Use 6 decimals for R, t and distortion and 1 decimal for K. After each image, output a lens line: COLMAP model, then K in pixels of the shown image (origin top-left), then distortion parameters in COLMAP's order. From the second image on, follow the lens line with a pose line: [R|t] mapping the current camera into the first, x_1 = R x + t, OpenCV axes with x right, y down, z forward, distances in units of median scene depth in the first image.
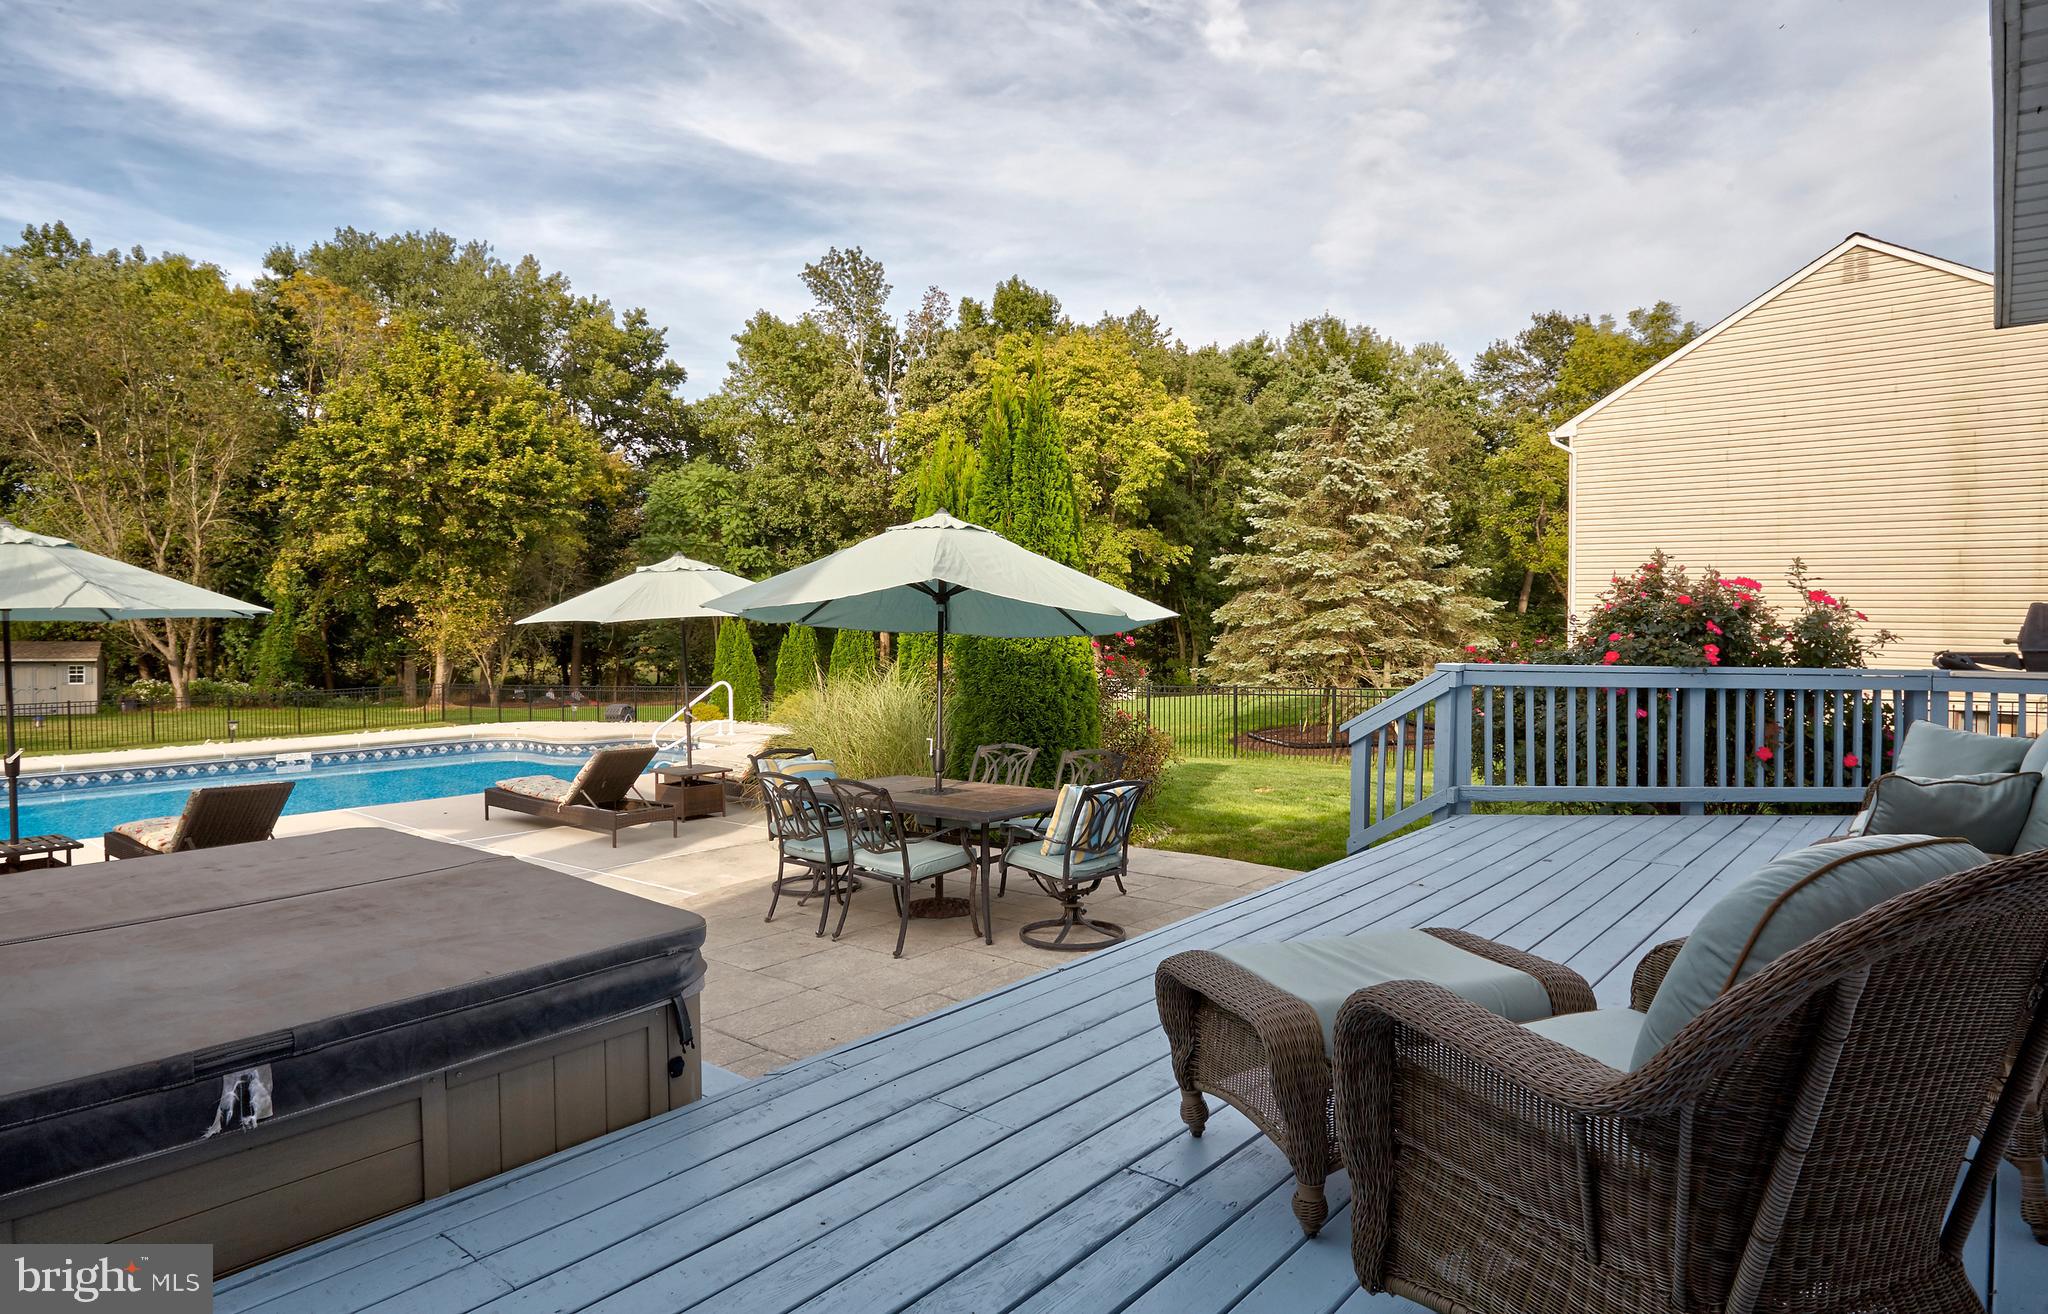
lens RADIAL K [[1178.1, 0, 974.9], [0, 1178.1, 656.6], [0, 0, 1]] dist [-0.000067, -0.000548]
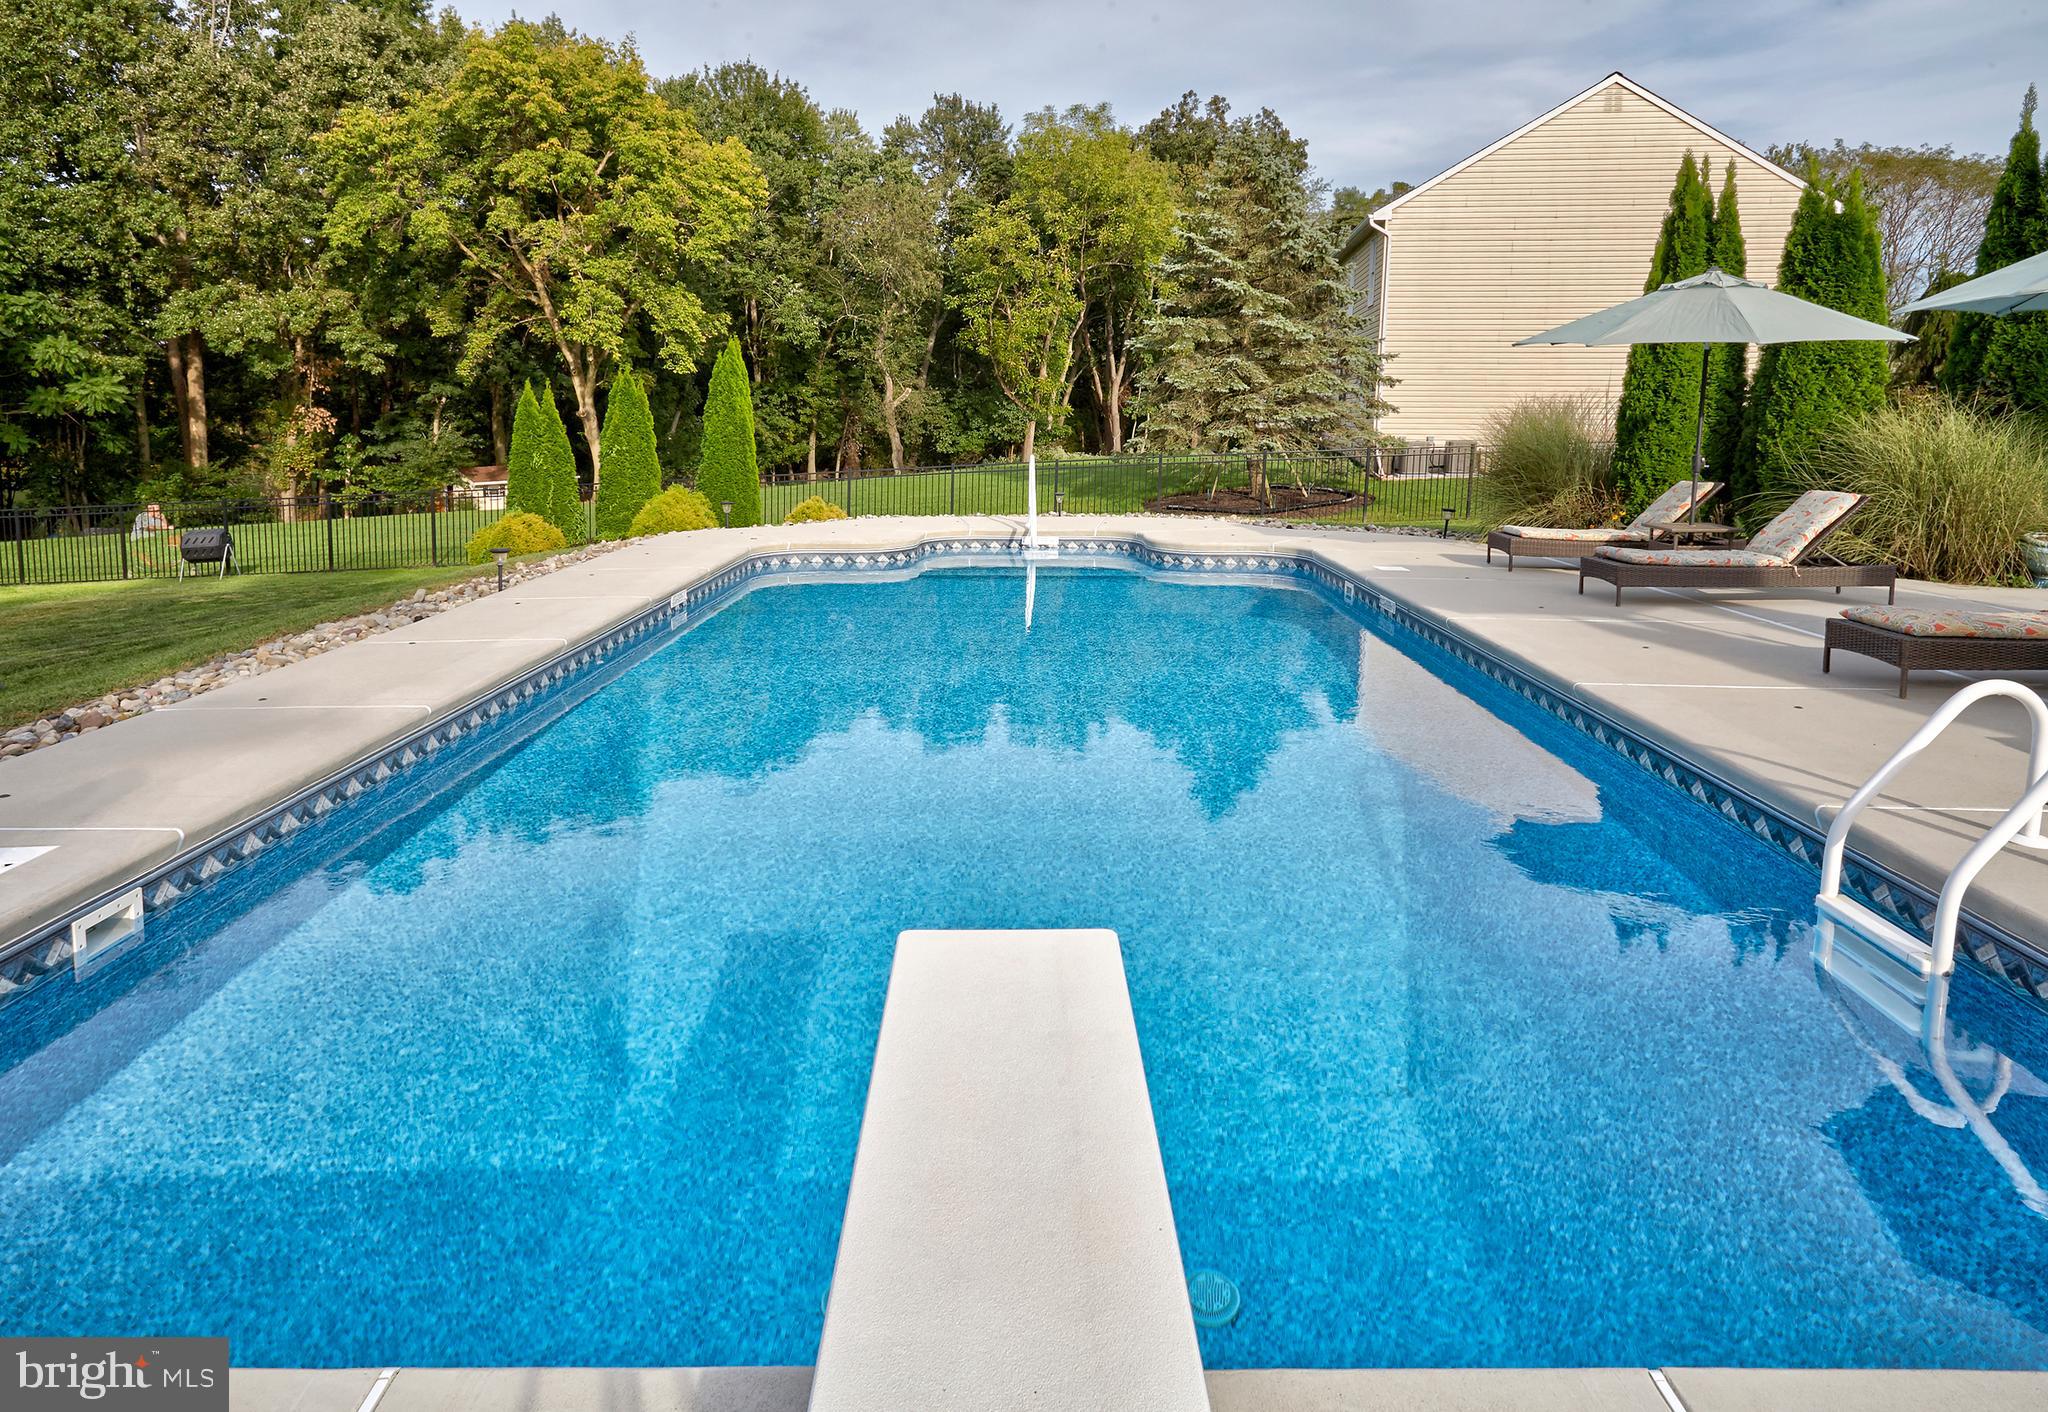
lens RADIAL K [[1287.7, 0, 1023.2], [0, 1287.7, 584.5], [0, 0, 1]] dist [0.001704, 0.000479]
pose [[0.766749, -0.093451, 0.635109, -0.290844], [0.031040, 0.993587, 0.108725, 0.005584], [-0.641196, -0.063651, 0.764733, 0.143689]]
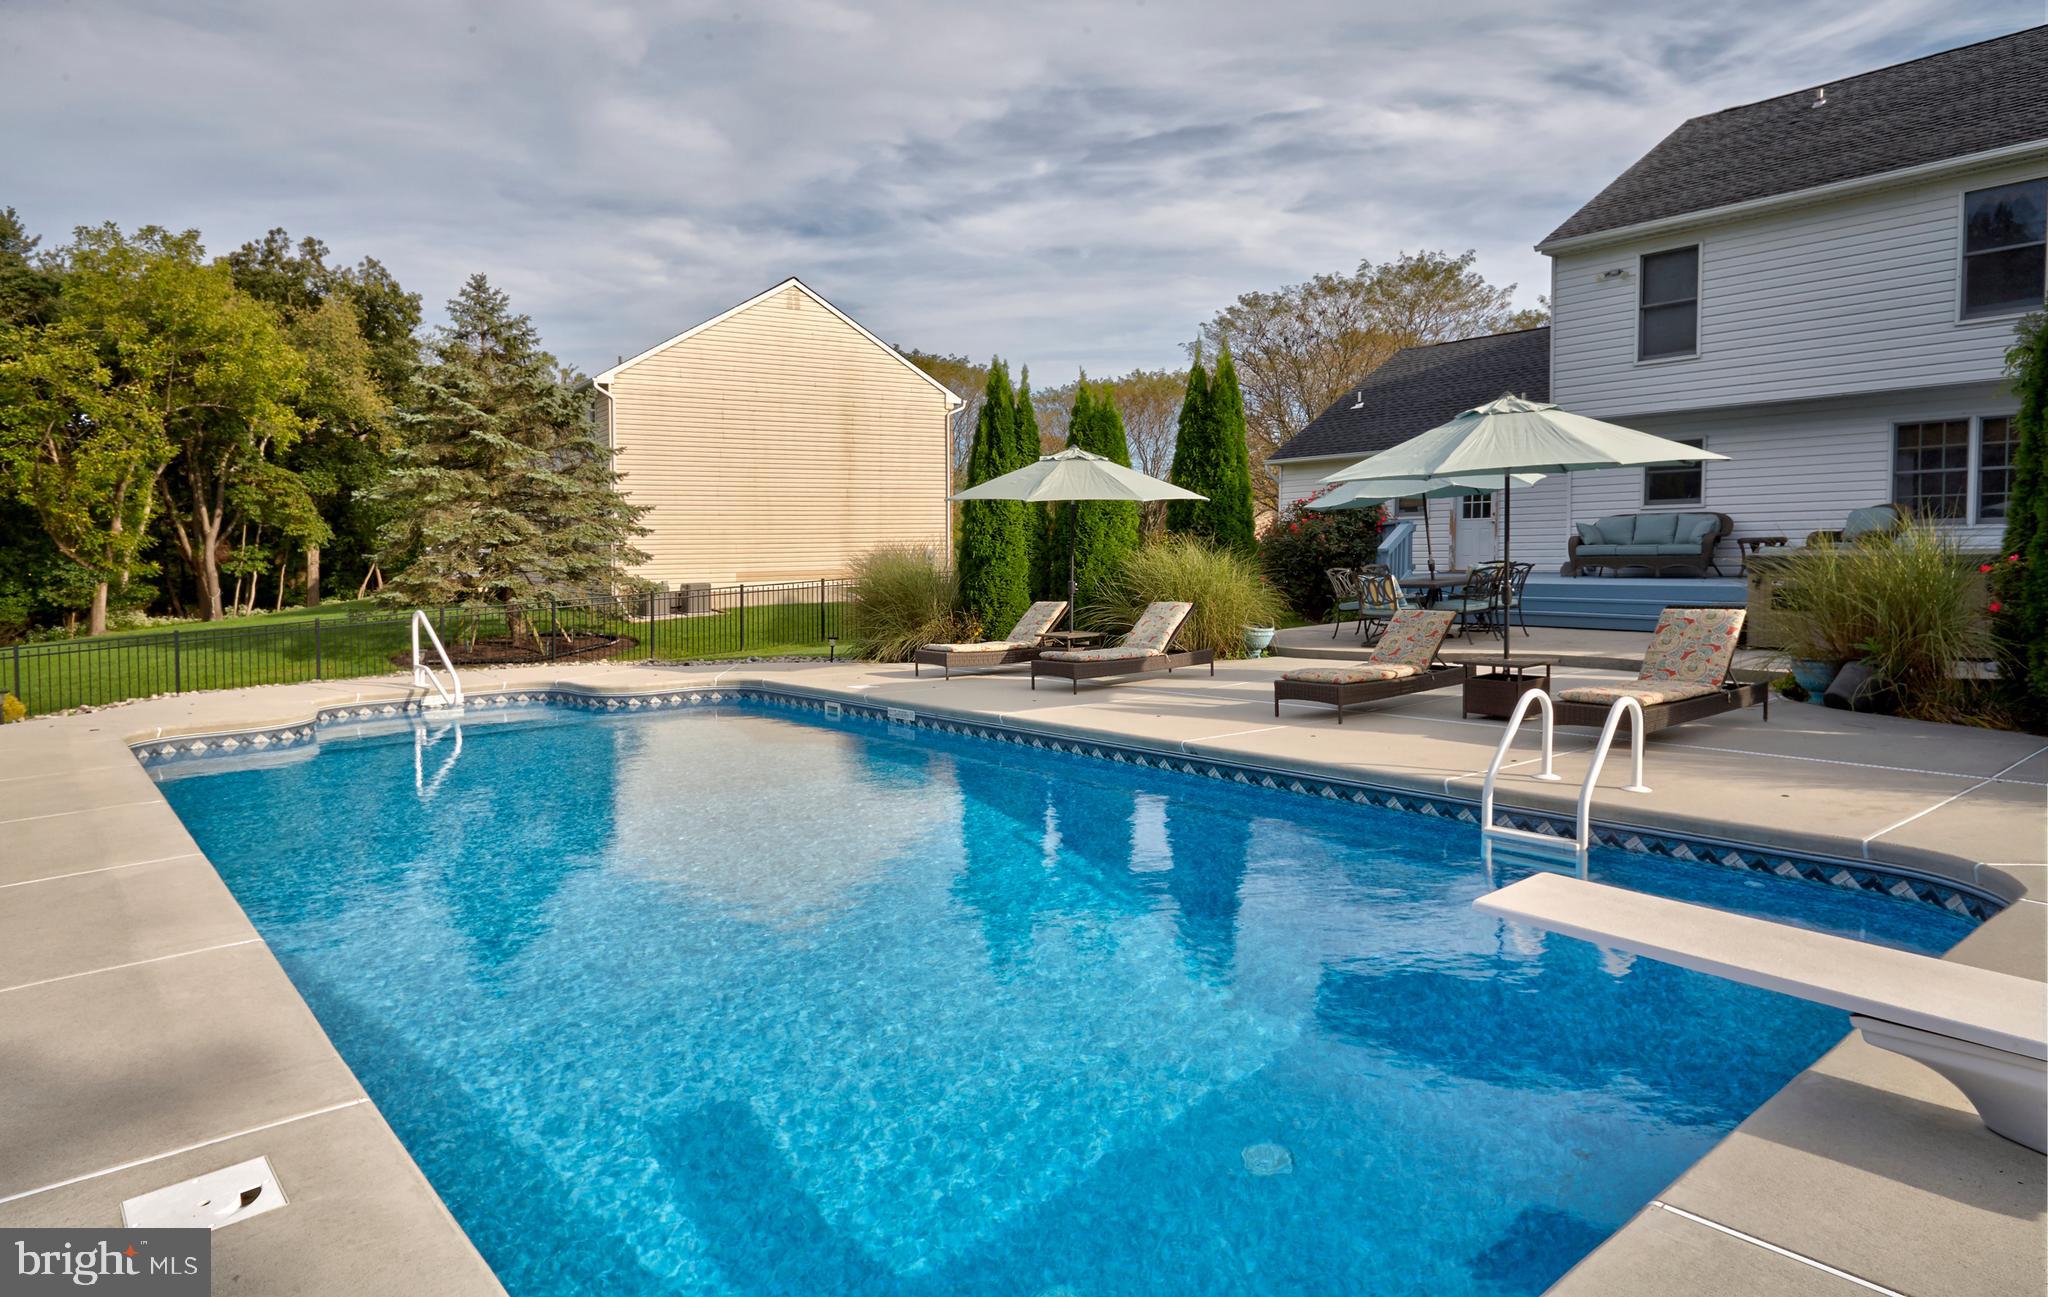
lens RADIAL K [[1197.1, 0, 1024.0], [0, 1197.1, 648.5], [0, 0, 1]] dist [0.003982, -0.000156]
pose [[0.176280, -0.093823, 0.979858, -0.336039], [0.063732, 0.994446, 0.083754, 0.002653], [-0.982275, 0.047684, 0.181281, 0.200434]]
